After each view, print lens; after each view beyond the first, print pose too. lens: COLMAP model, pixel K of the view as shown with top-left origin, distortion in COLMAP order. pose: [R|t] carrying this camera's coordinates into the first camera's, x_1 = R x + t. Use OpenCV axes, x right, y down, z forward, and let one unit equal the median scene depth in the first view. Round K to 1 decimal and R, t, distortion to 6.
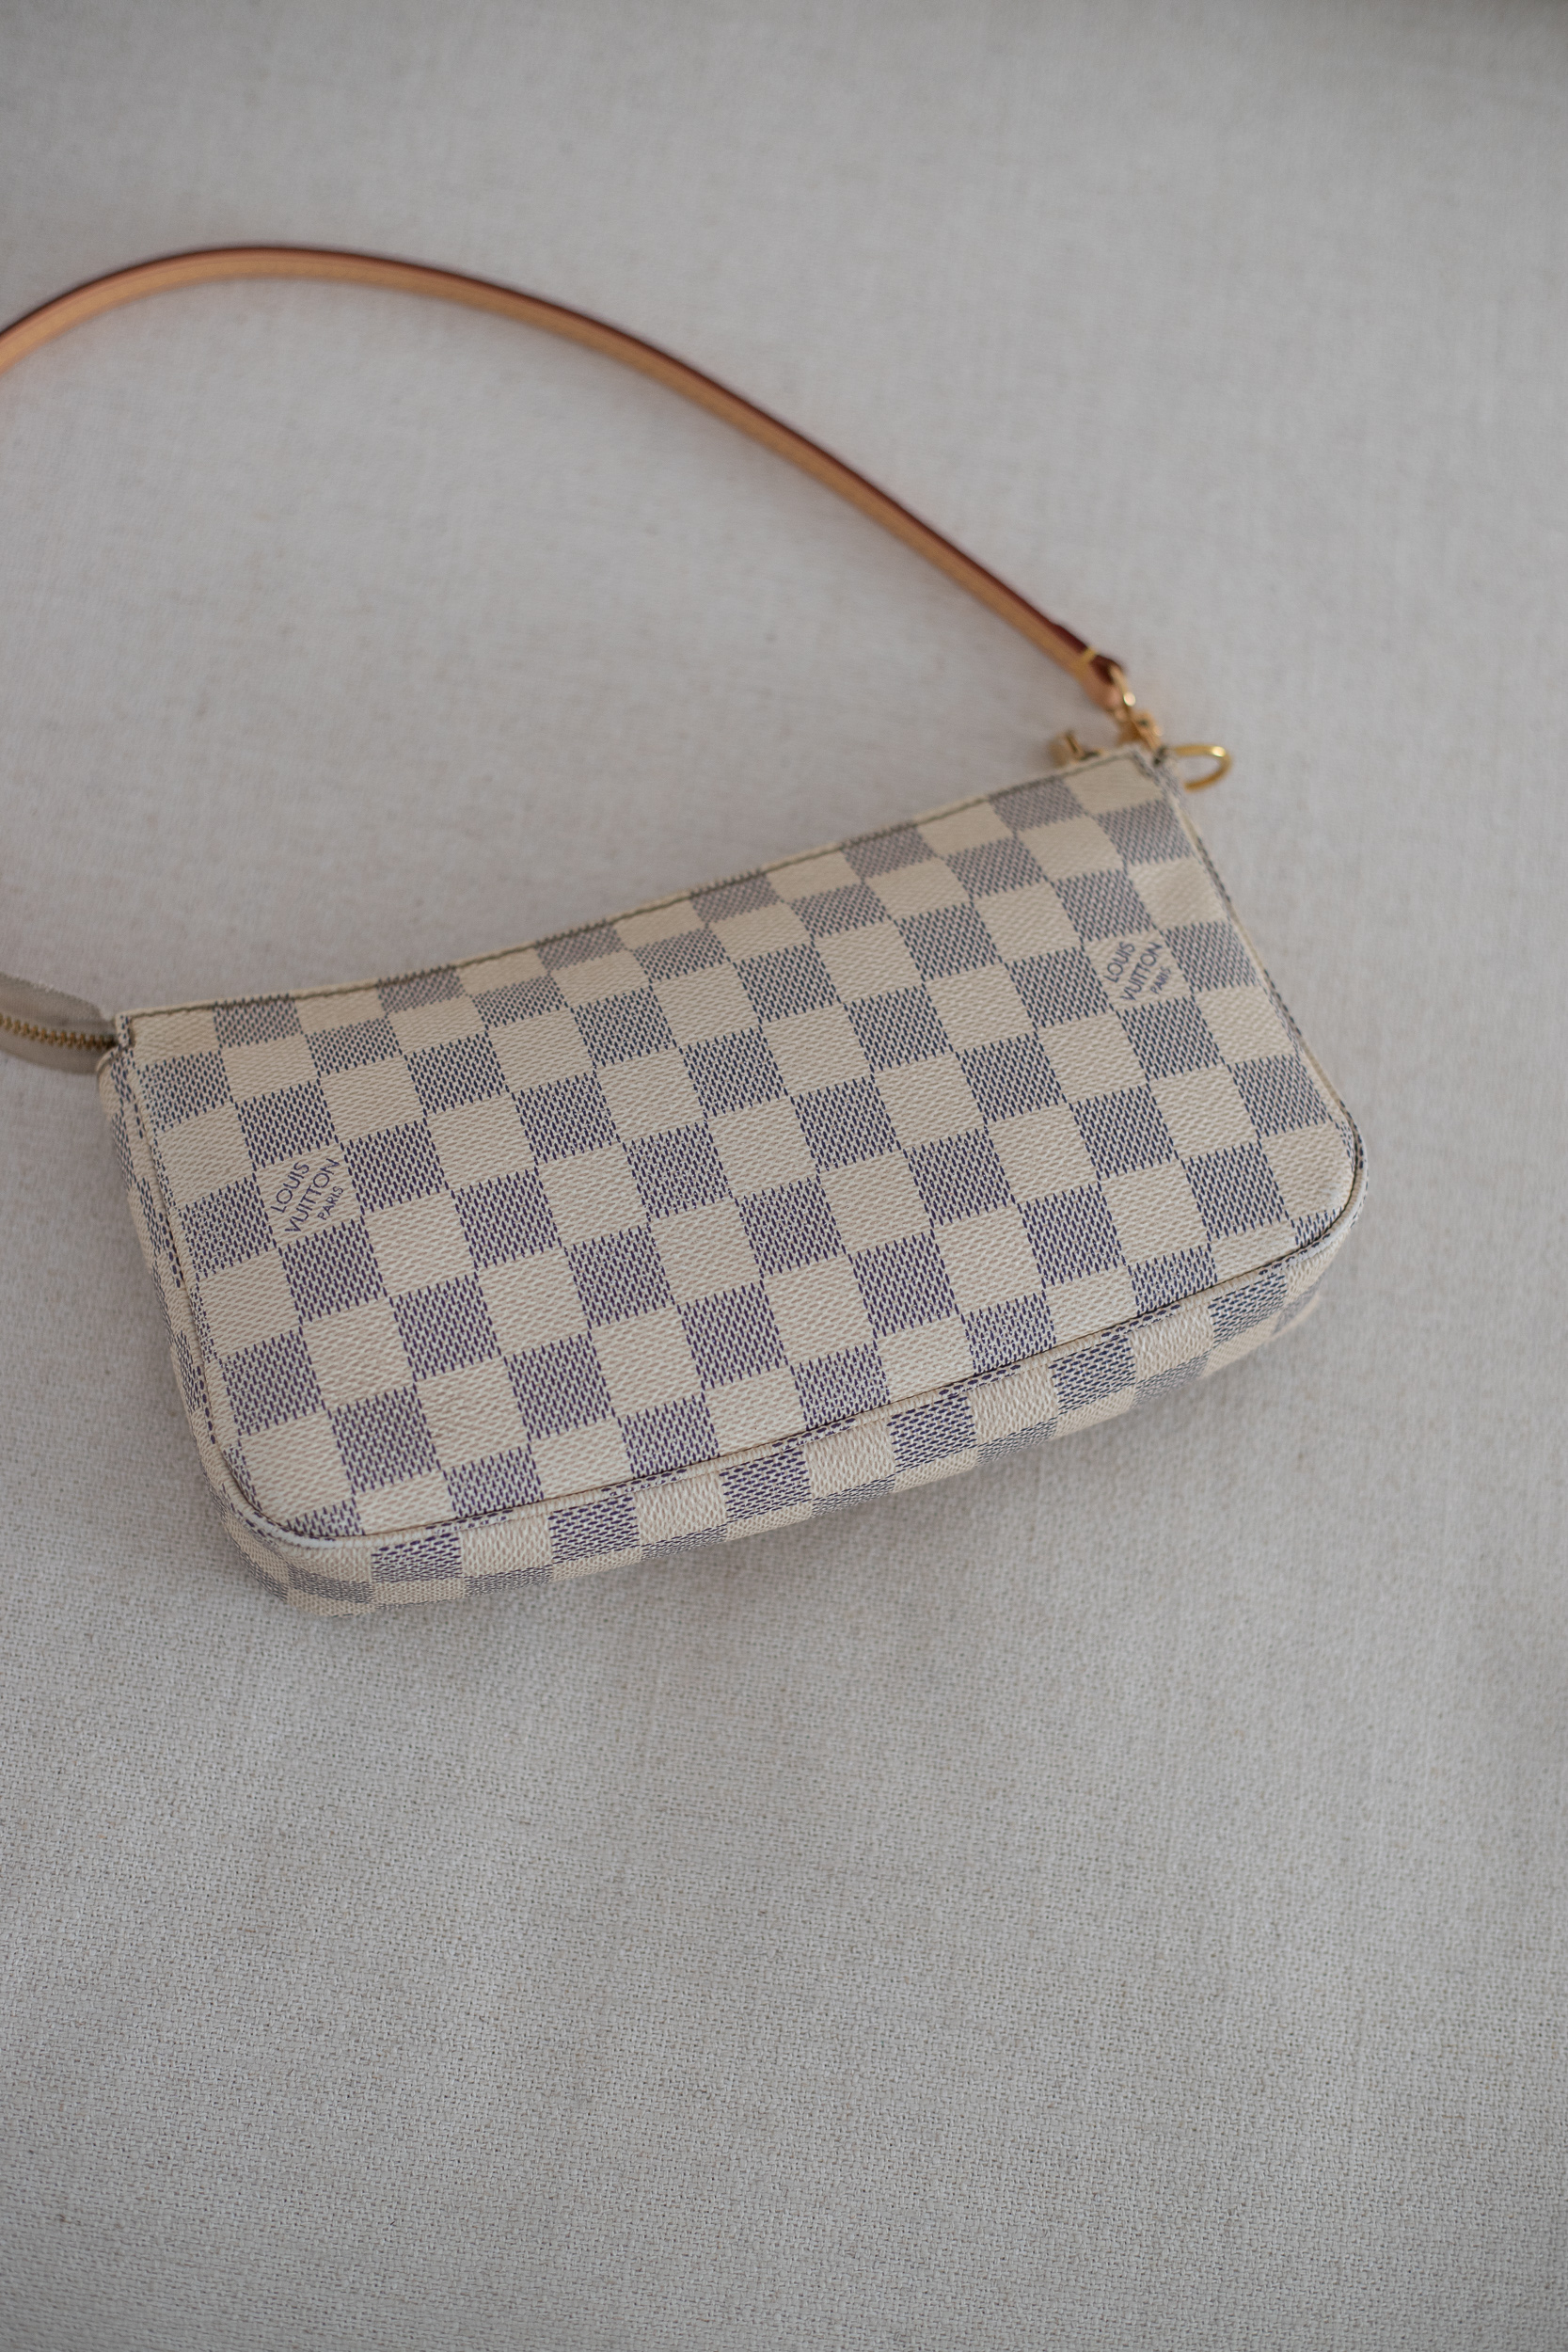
lens RADIAL K [[3958.4, 0, 783.5], [0, 3958.4, 1182.2], [0, 0, 1]] dist [-0.214956, 0.000000]
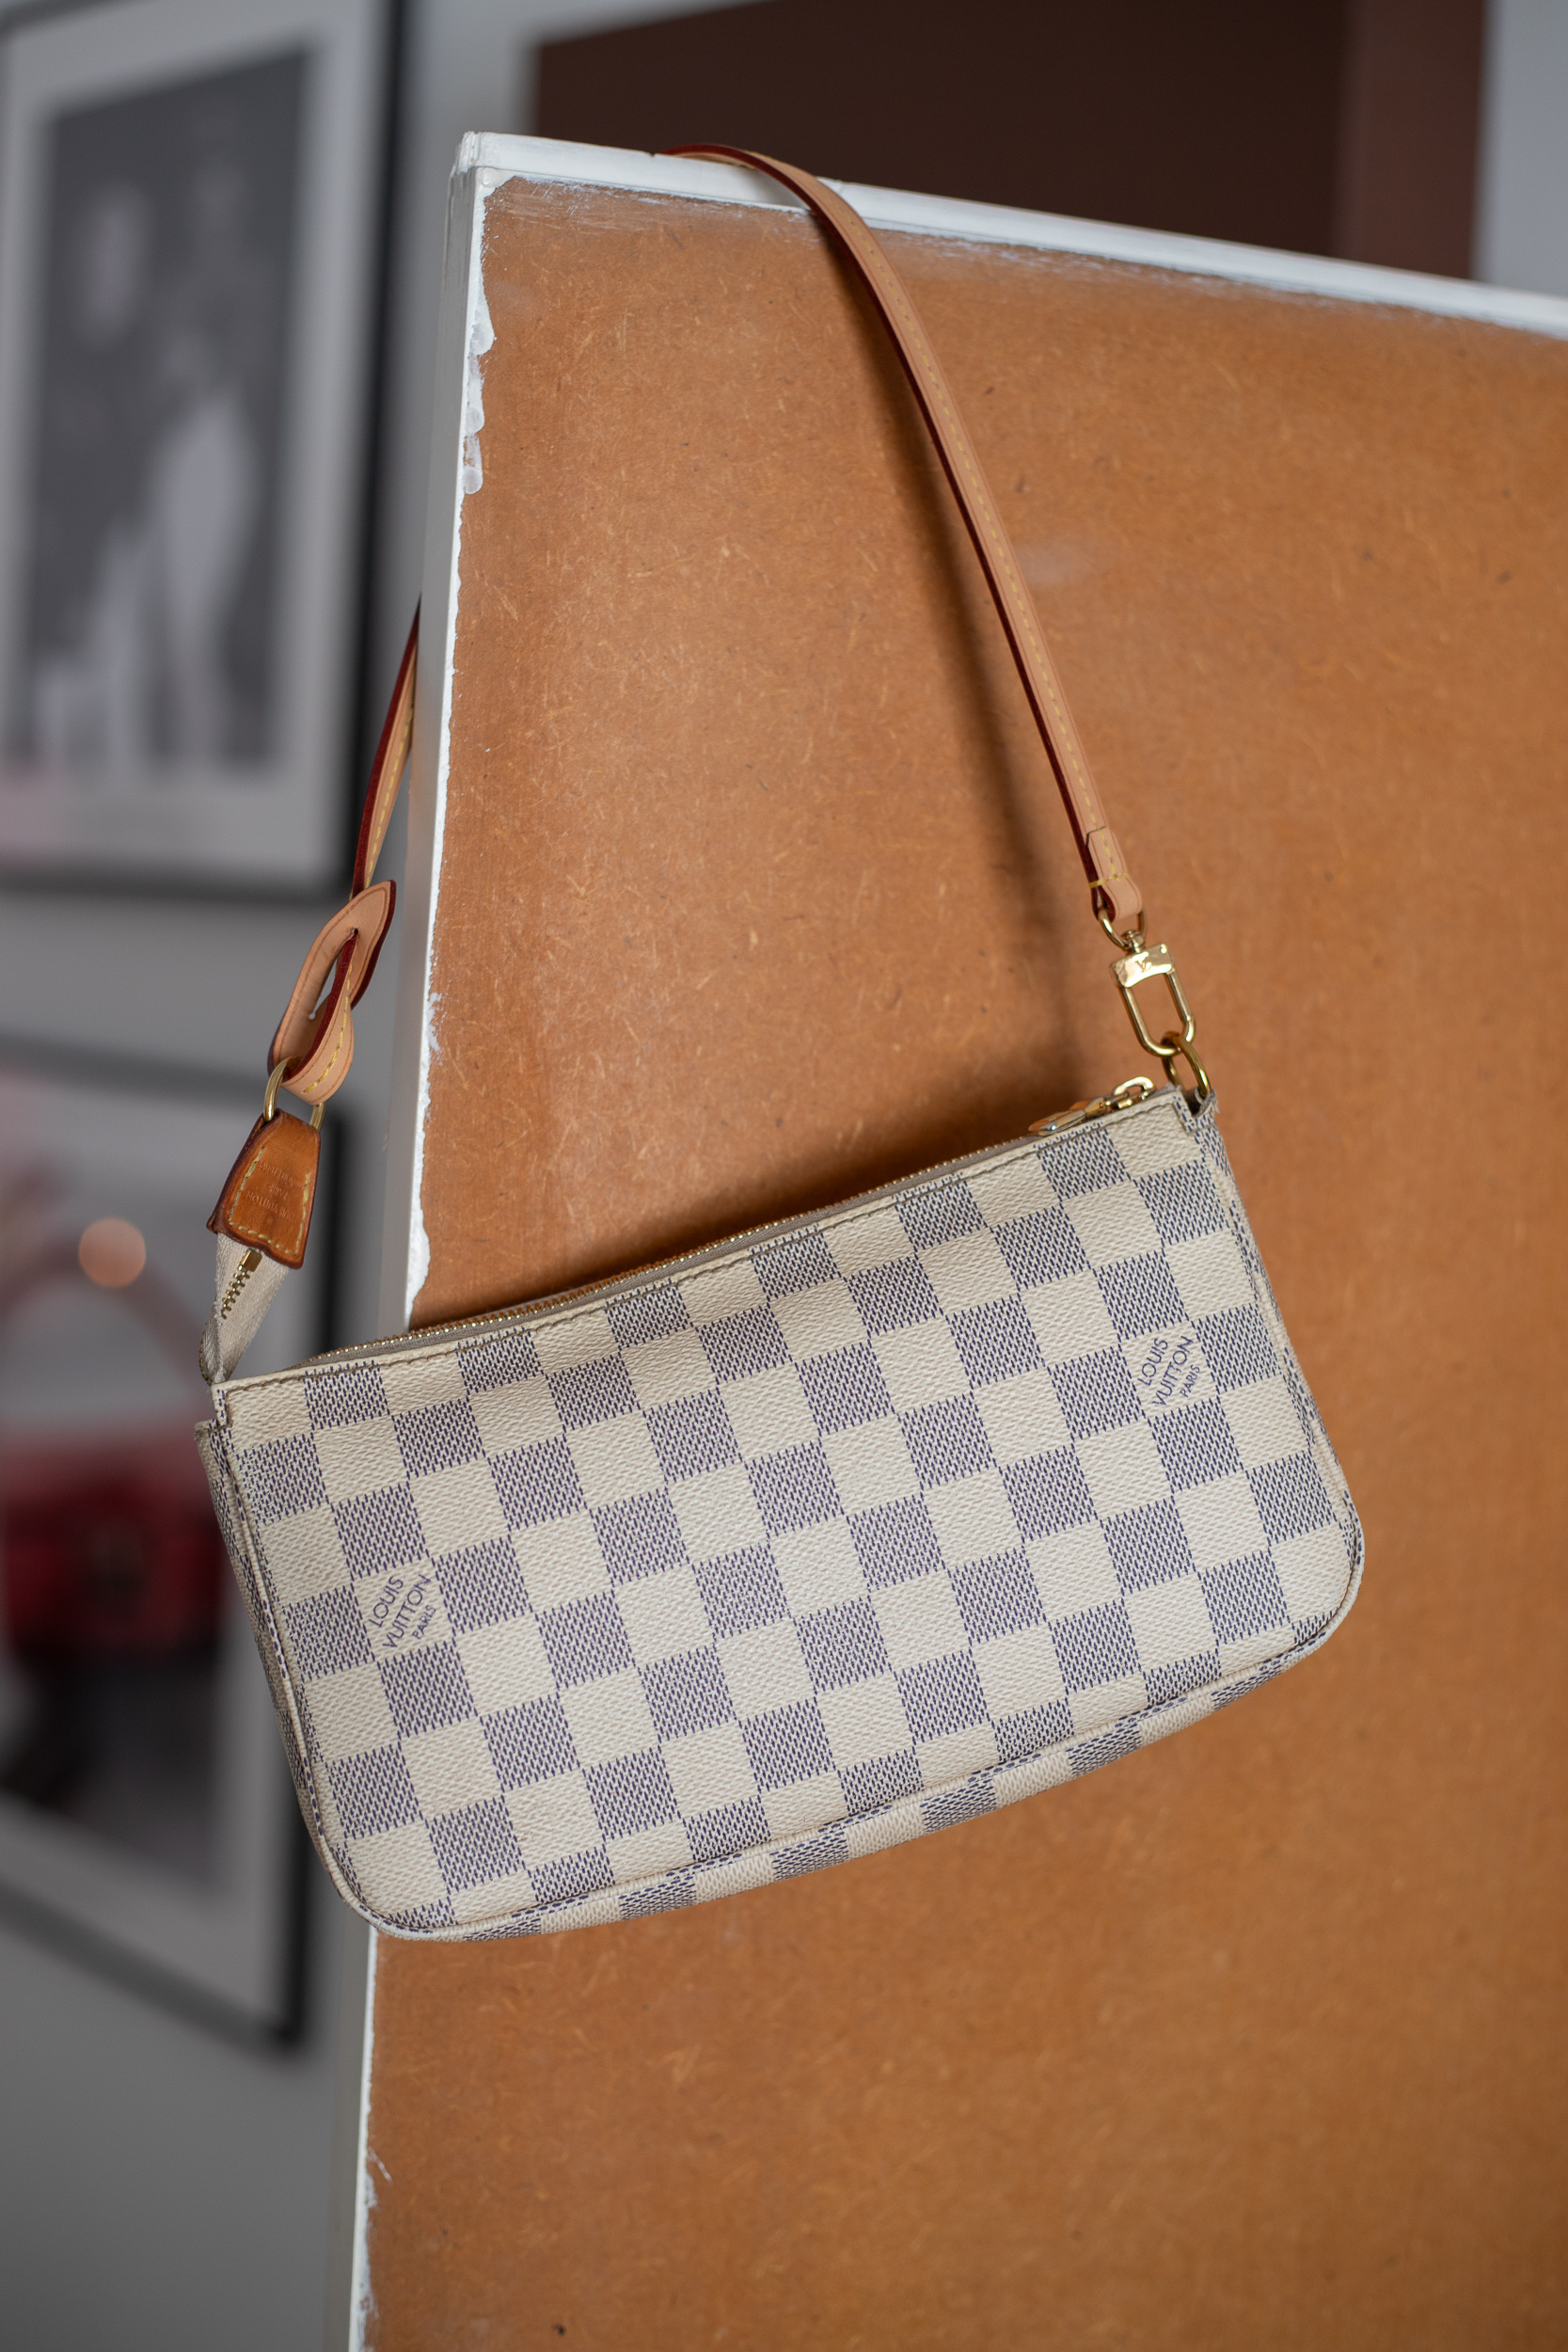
lens RADIAL K [[3958.4, 0, 786.8], [0, 3958.4, 1169.8], [0, 0, 1]] dist [-0.214956, 0.000000]
pose [[0.998235, 0.028771, 0.051955, -0.074382], [-0.044942, 0.937839, 0.344148, -0.488684], [-0.038823, -0.345876, 0.937477, 0.017156]]
